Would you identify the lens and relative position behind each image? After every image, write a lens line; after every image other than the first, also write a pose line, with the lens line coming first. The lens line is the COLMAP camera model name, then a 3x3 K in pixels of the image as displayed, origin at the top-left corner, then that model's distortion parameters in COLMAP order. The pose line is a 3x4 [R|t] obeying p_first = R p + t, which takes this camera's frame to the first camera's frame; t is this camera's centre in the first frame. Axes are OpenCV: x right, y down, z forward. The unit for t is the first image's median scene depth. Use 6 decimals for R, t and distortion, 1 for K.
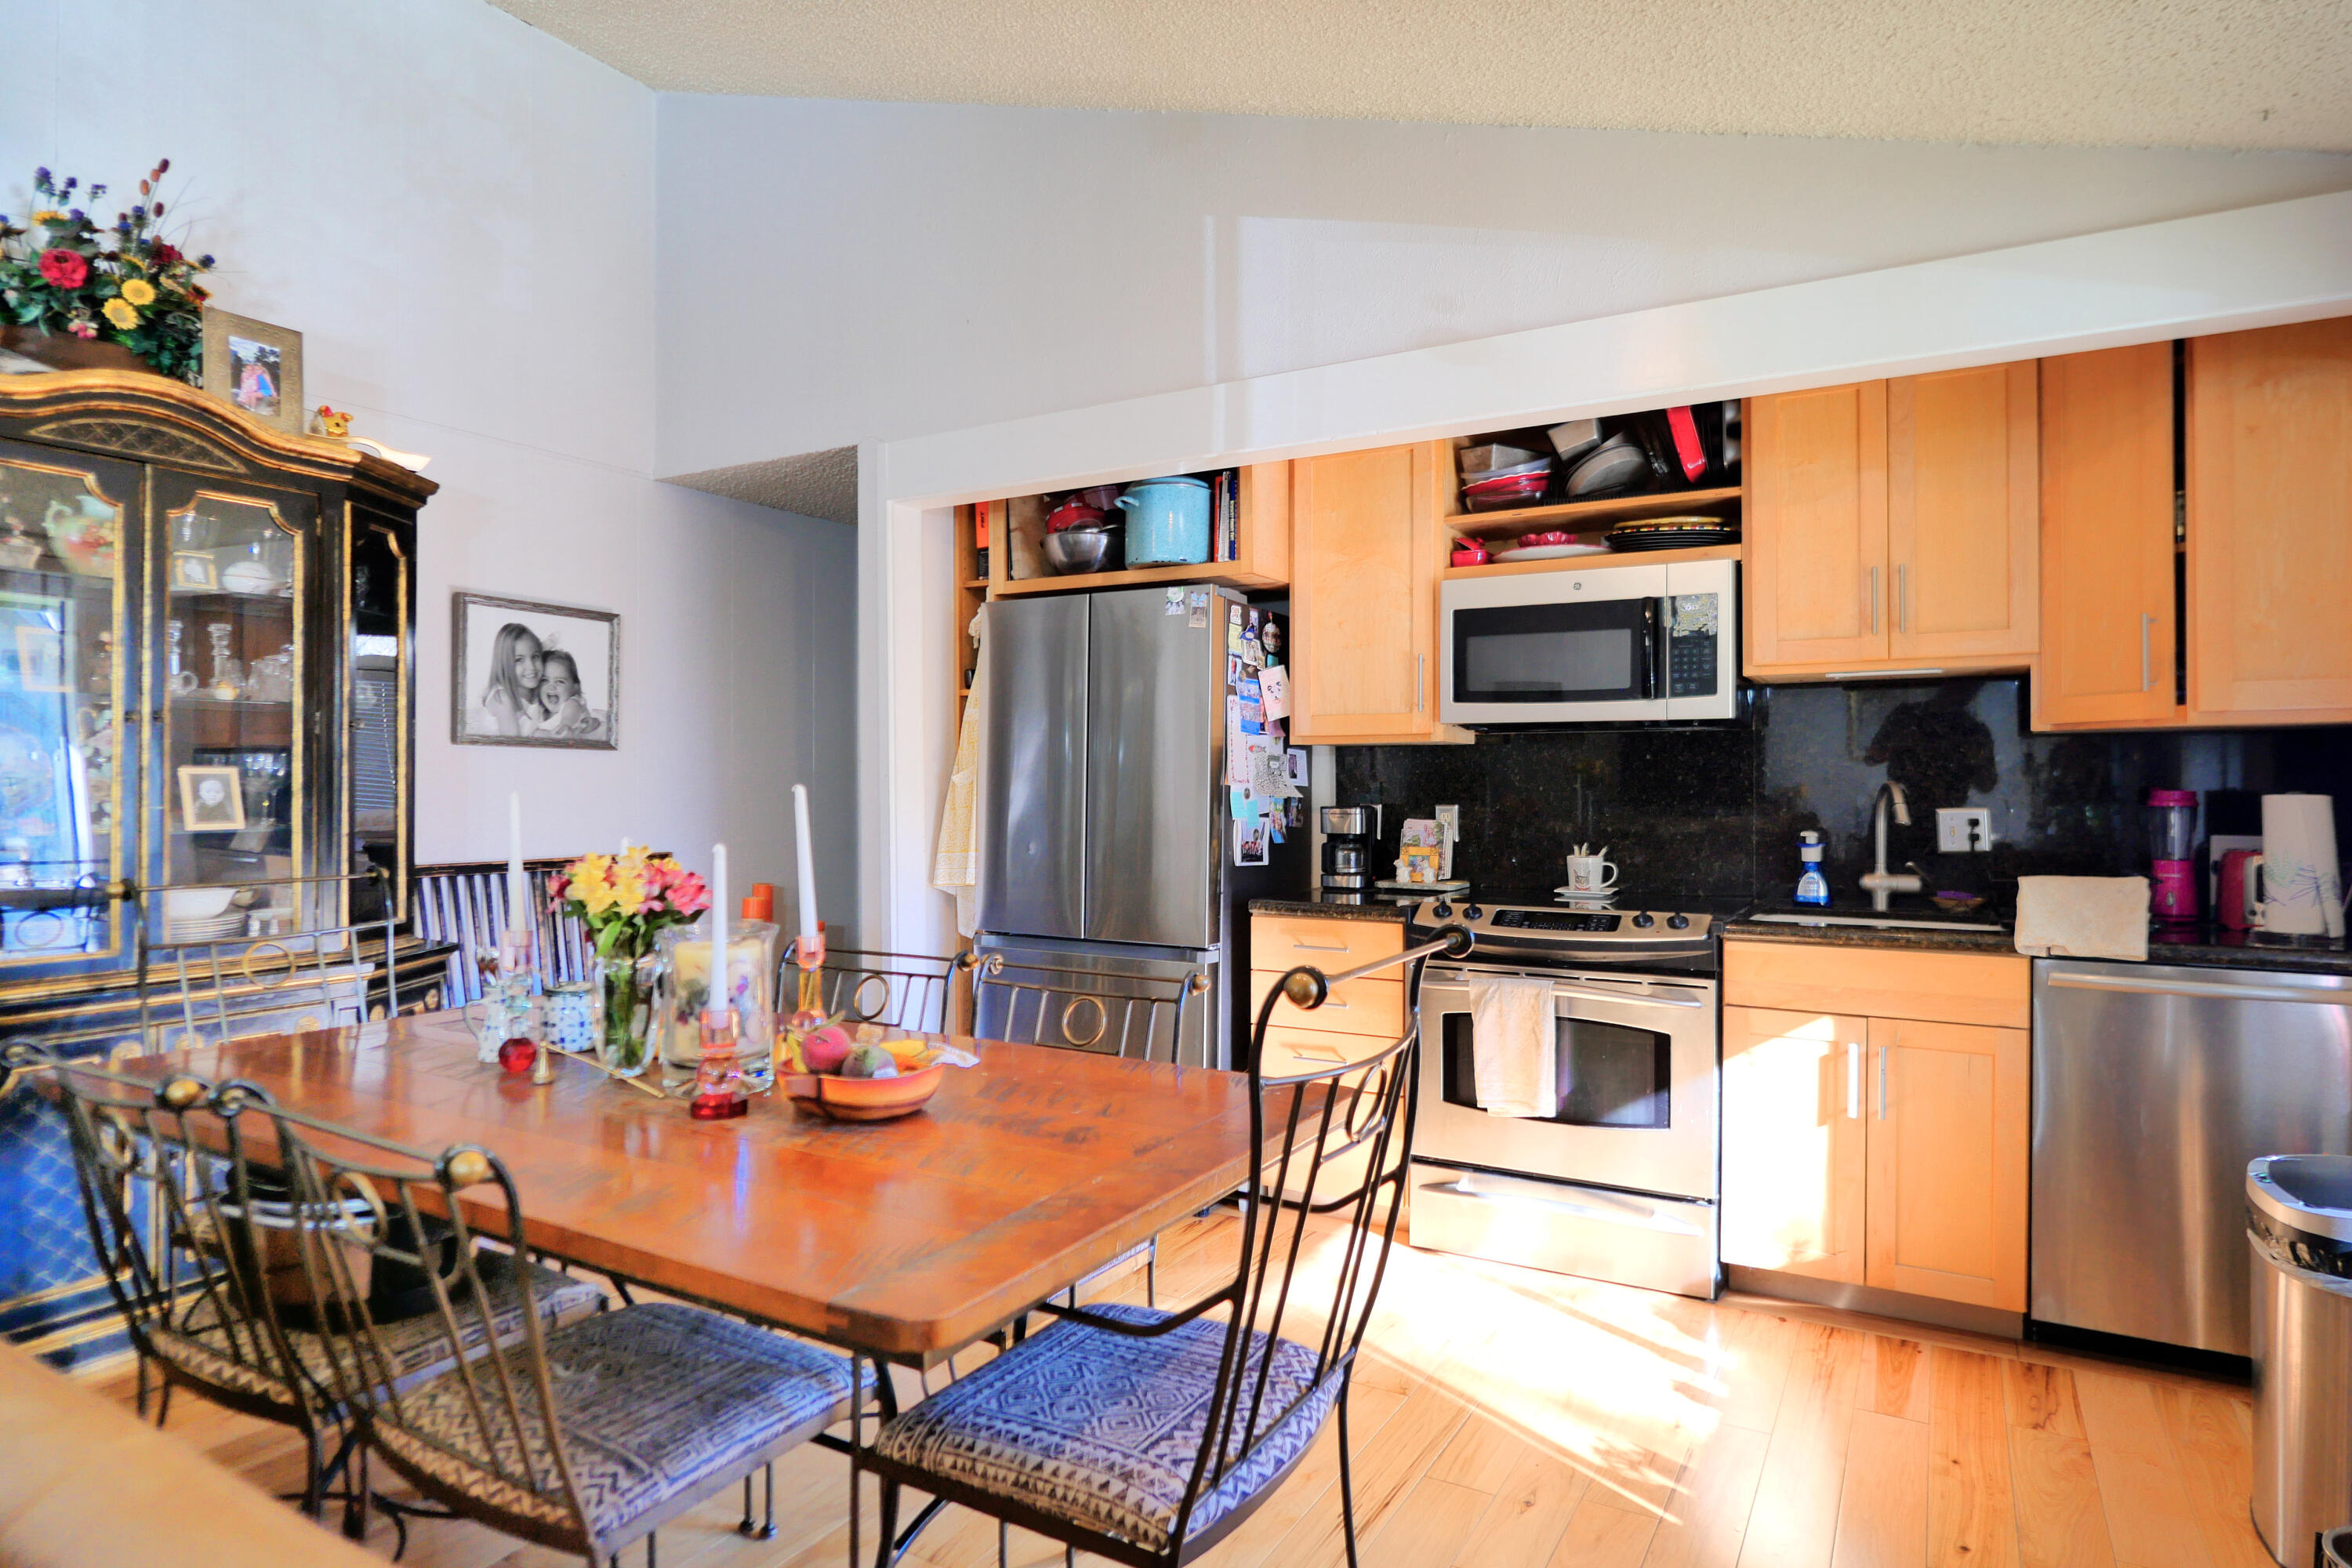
lens RADIAL K [[1294.4, 0, 1159.7], [0, 1294.4, 772.6], [0, 0, 1]] dist [-0.023459, 0.002298]
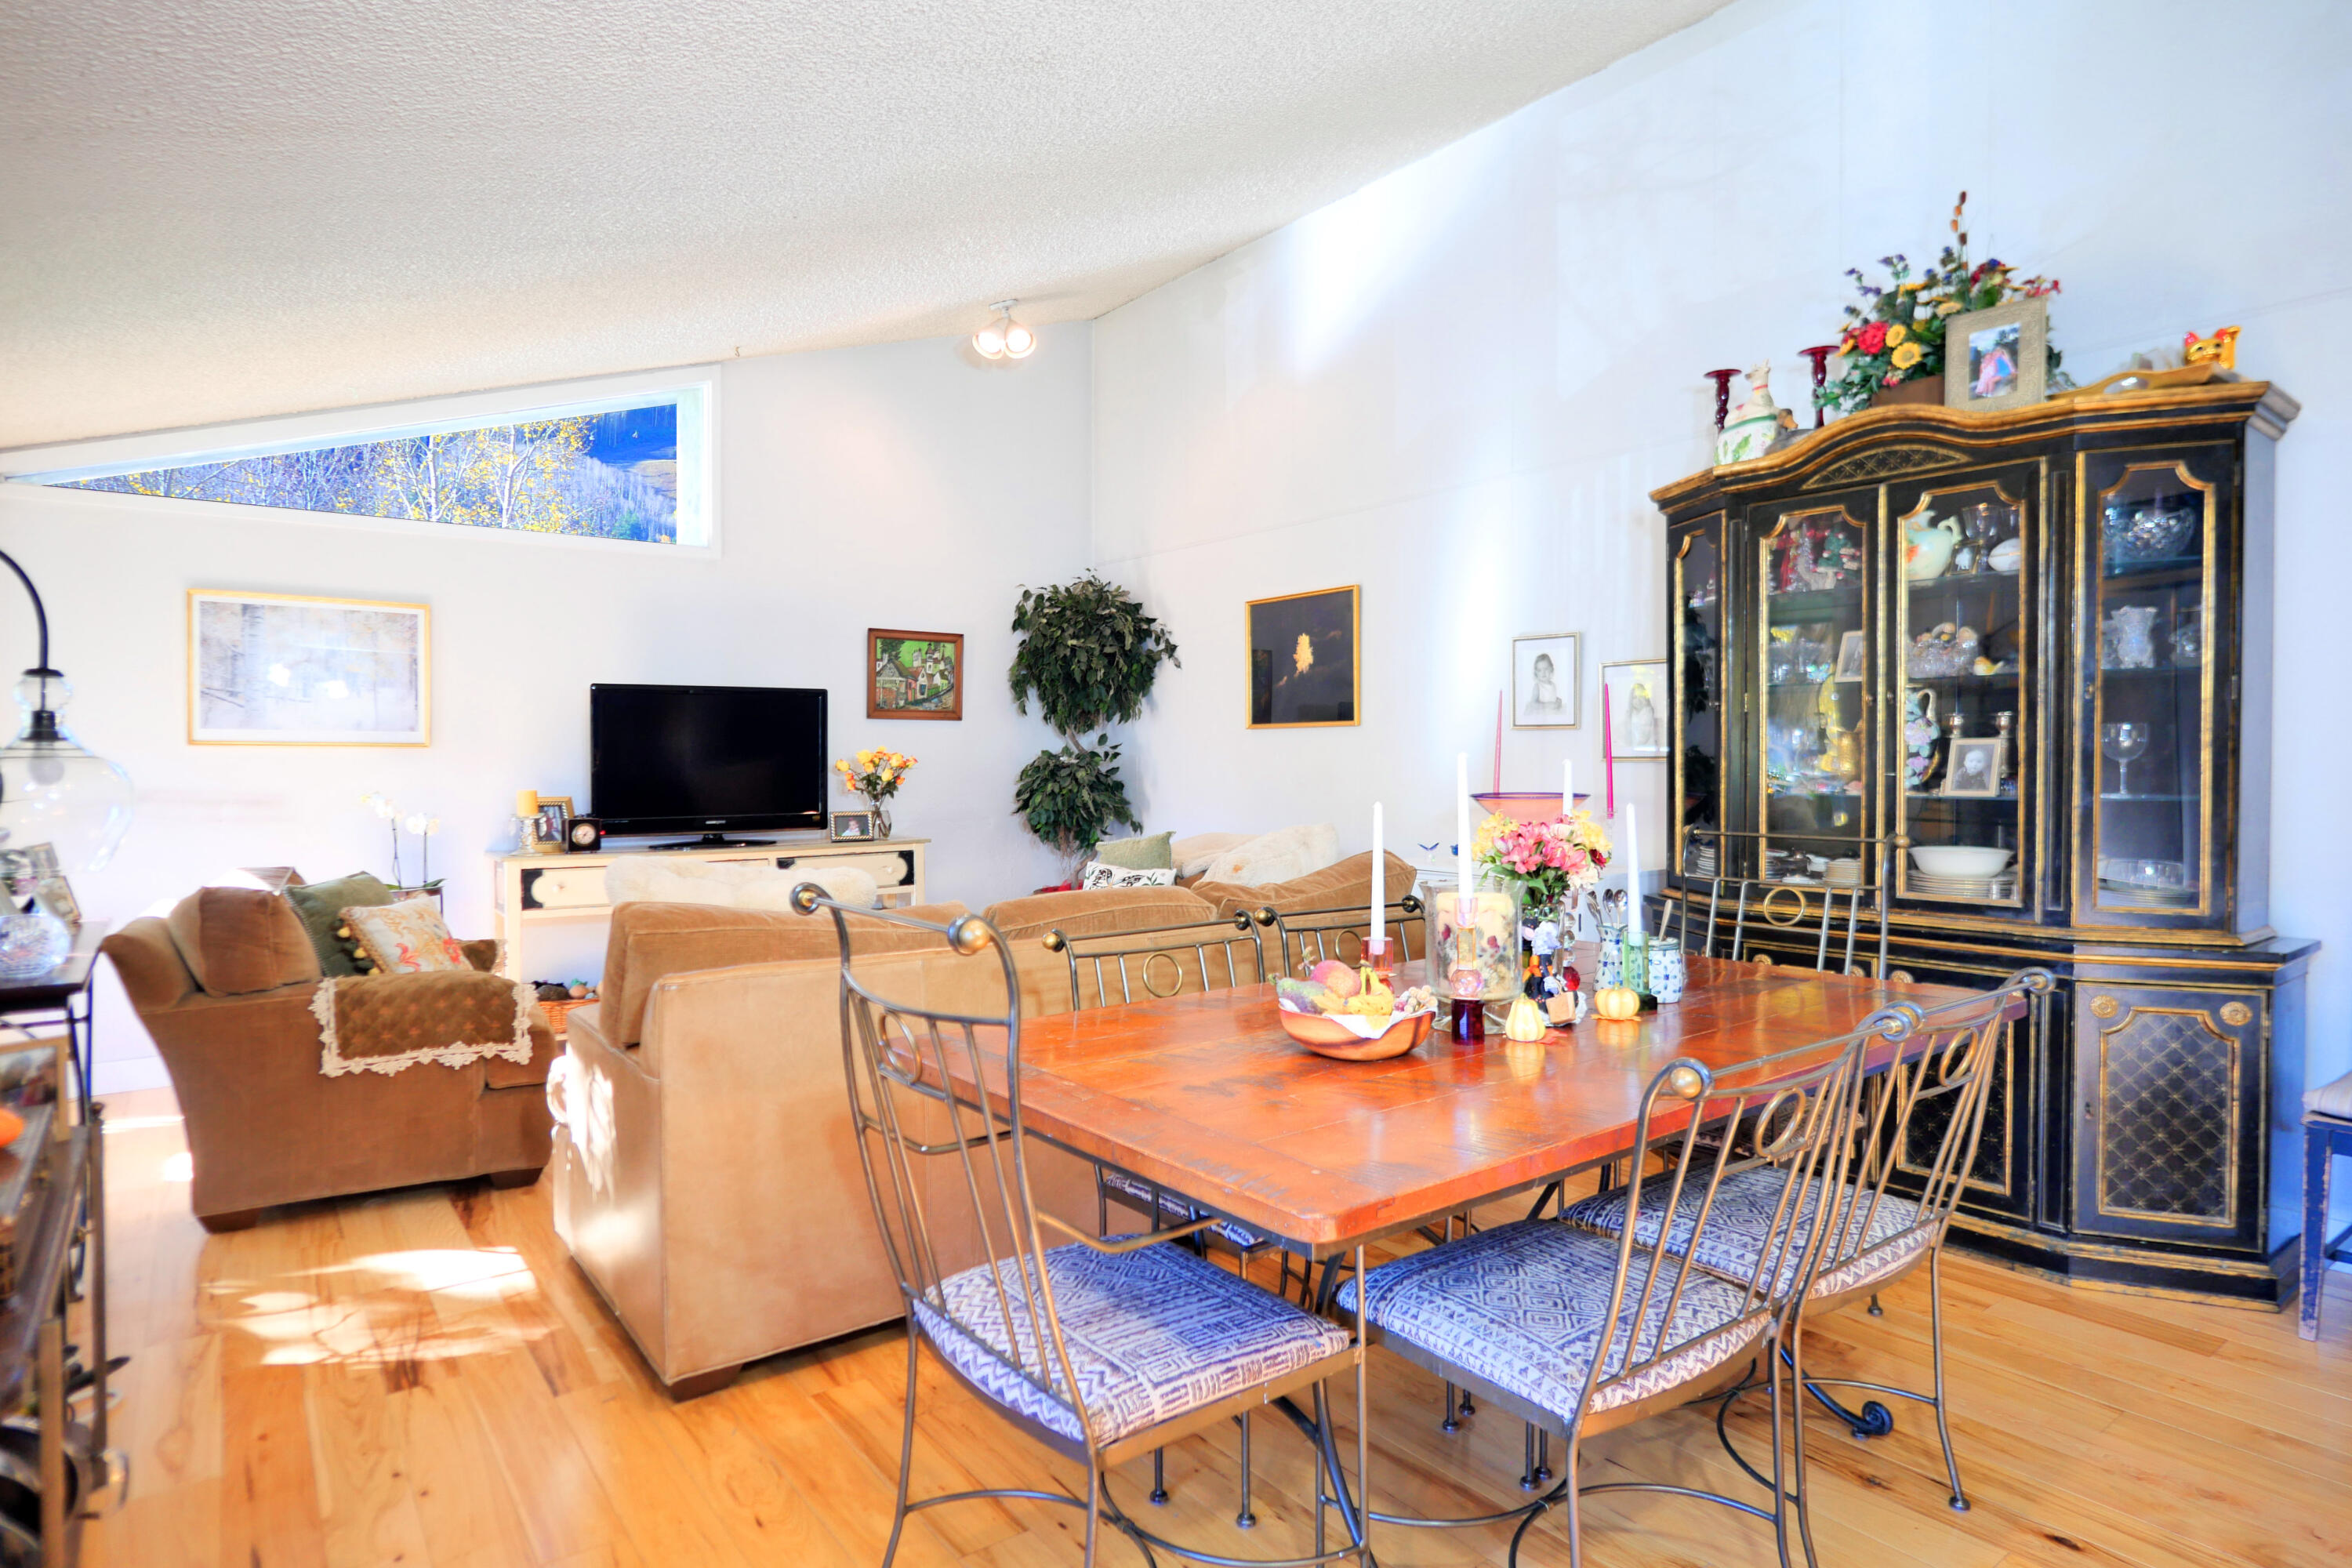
lens RADIAL K [[1294.4, 0, 1174.3], [0, 1294.4, 788.3], [0, 0, 1]] dist [-0.023459, 0.002298]
pose [[-0.363287, 0.021141, -0.931437, 0.569768], [0.010880, 0.999771, 0.018448, 0.013149], [0.931614, -0.003432, -0.363434, 0.830013]]
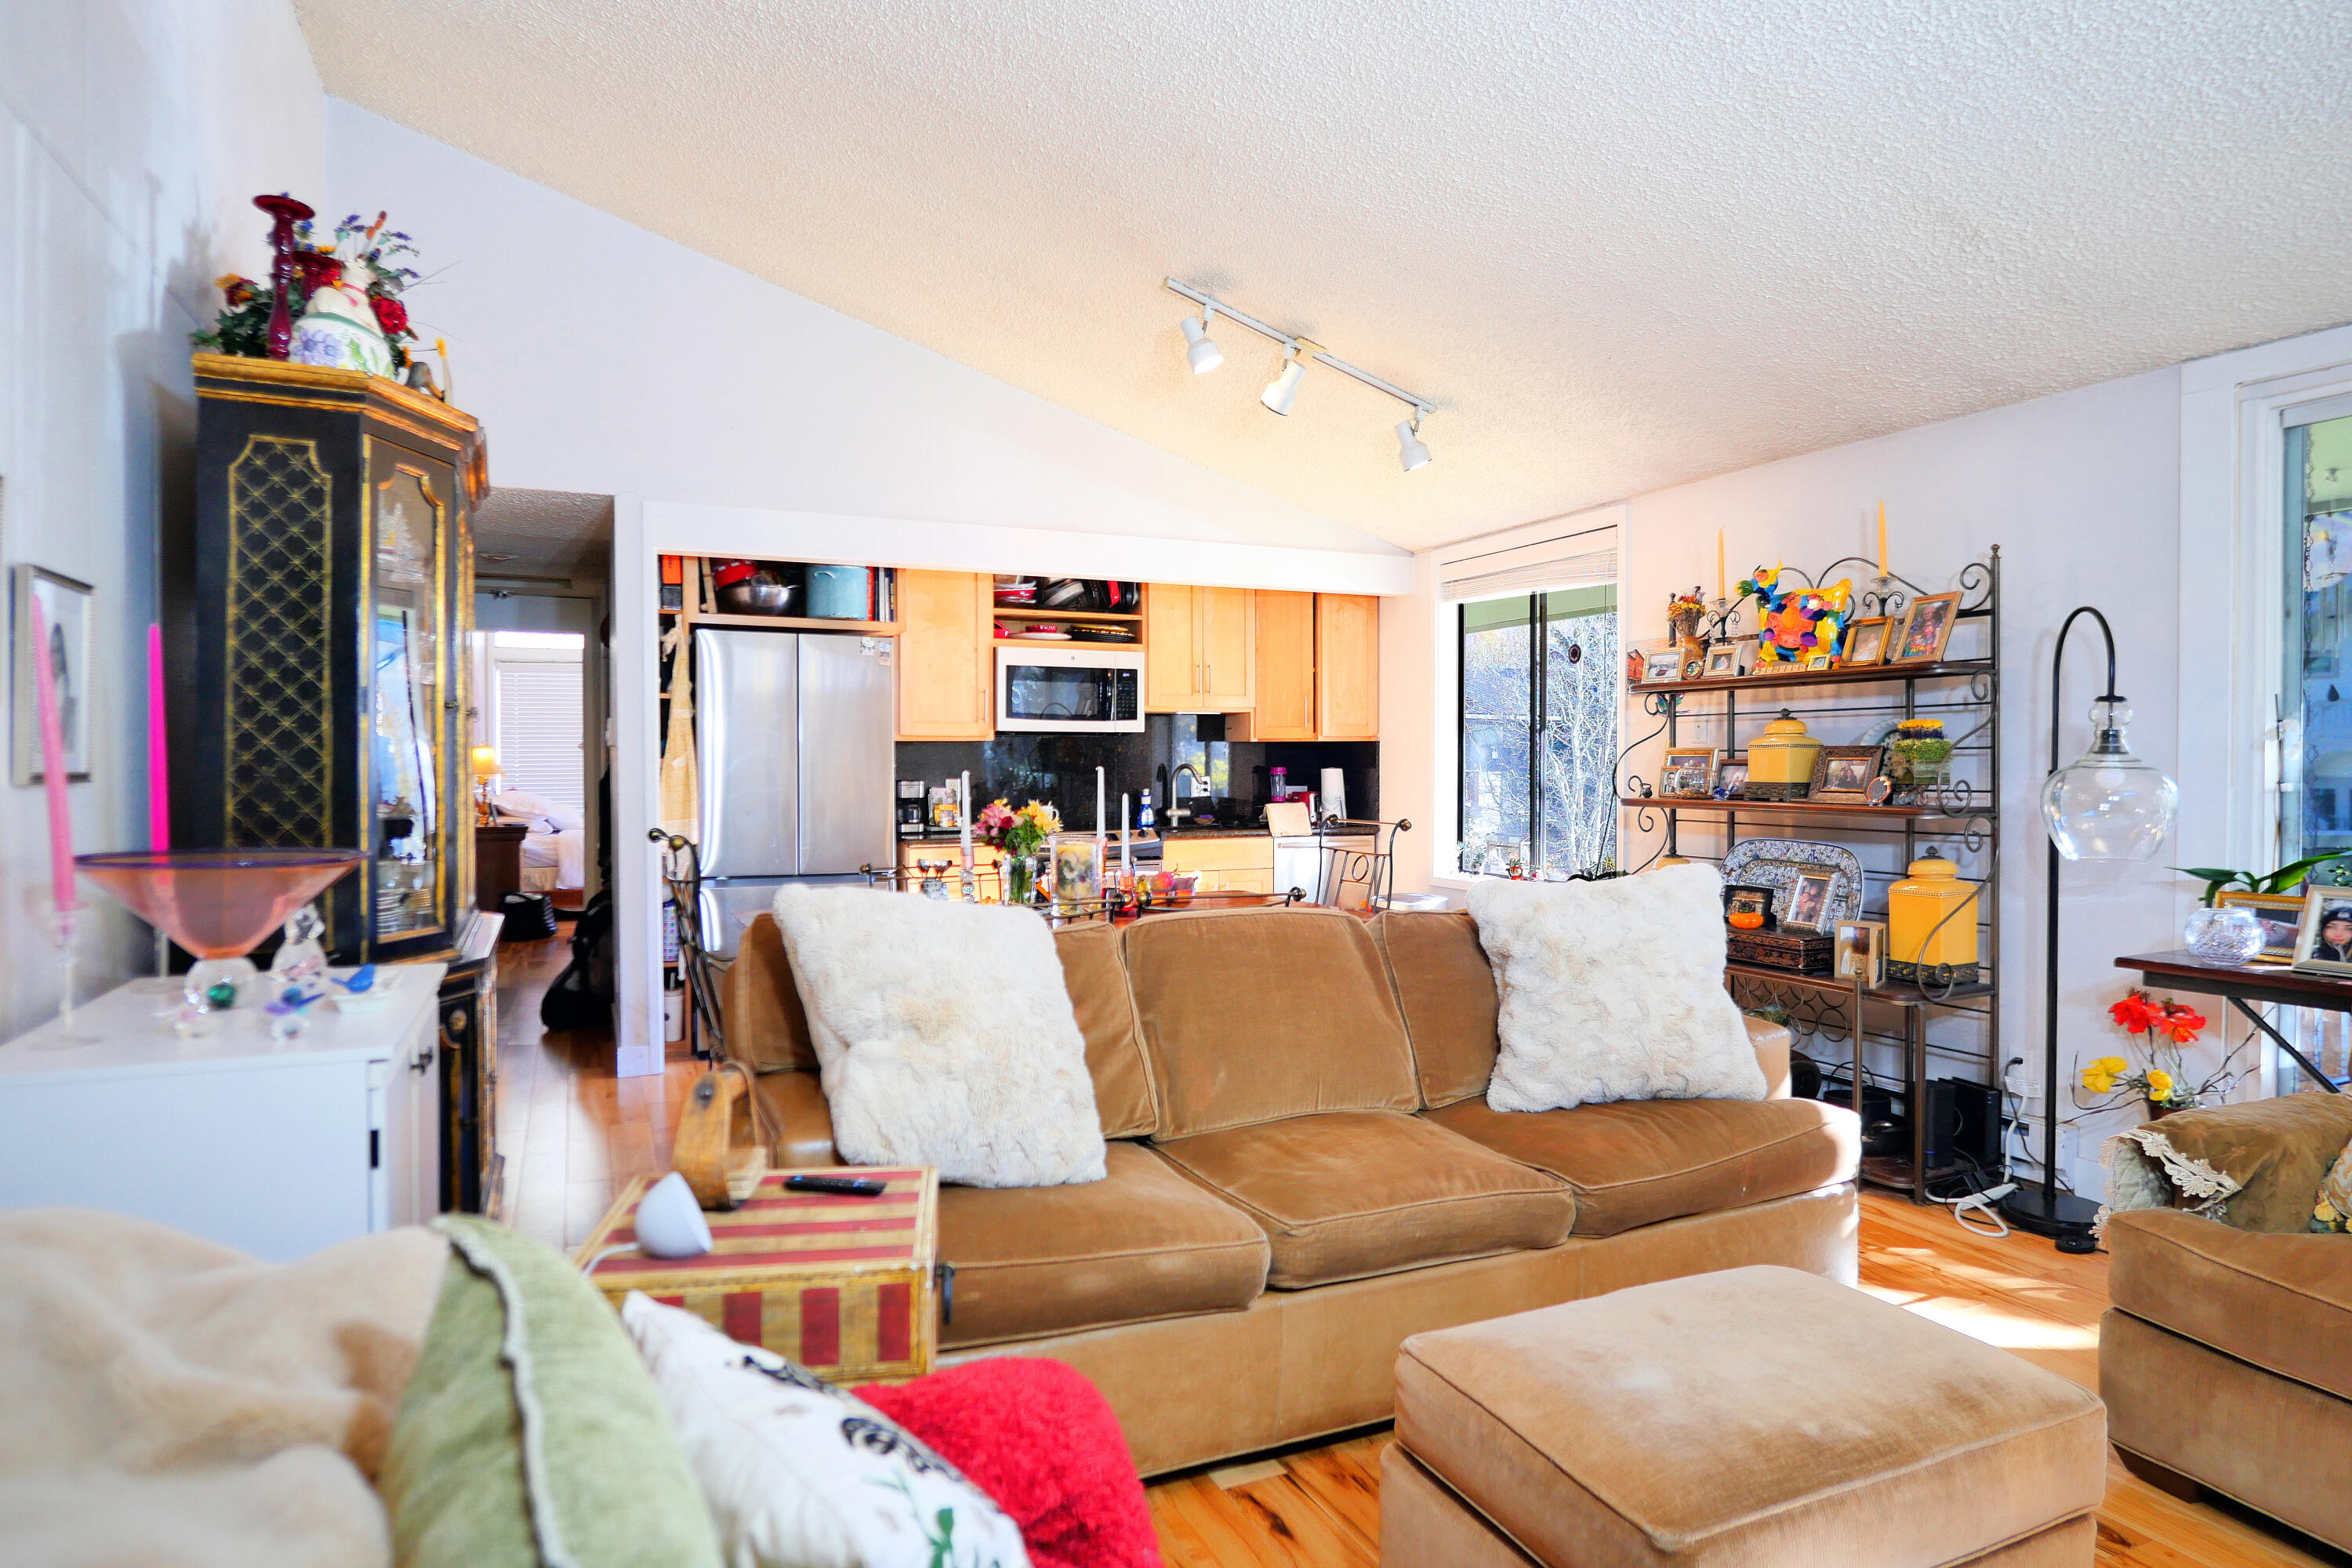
lens RADIAL K [[1294.4, 0, 1164.8], [0, 1294.4, 777.4], [0, 0, 1]] dist [-0.023459, 0.002298]
pose [[0.598032, -0.006514, 0.801446, -0.945261], [-0.007512, 0.999877, 0.013732, -0.000124], [-0.801437, -0.014232, 0.597910, -0.191501]]
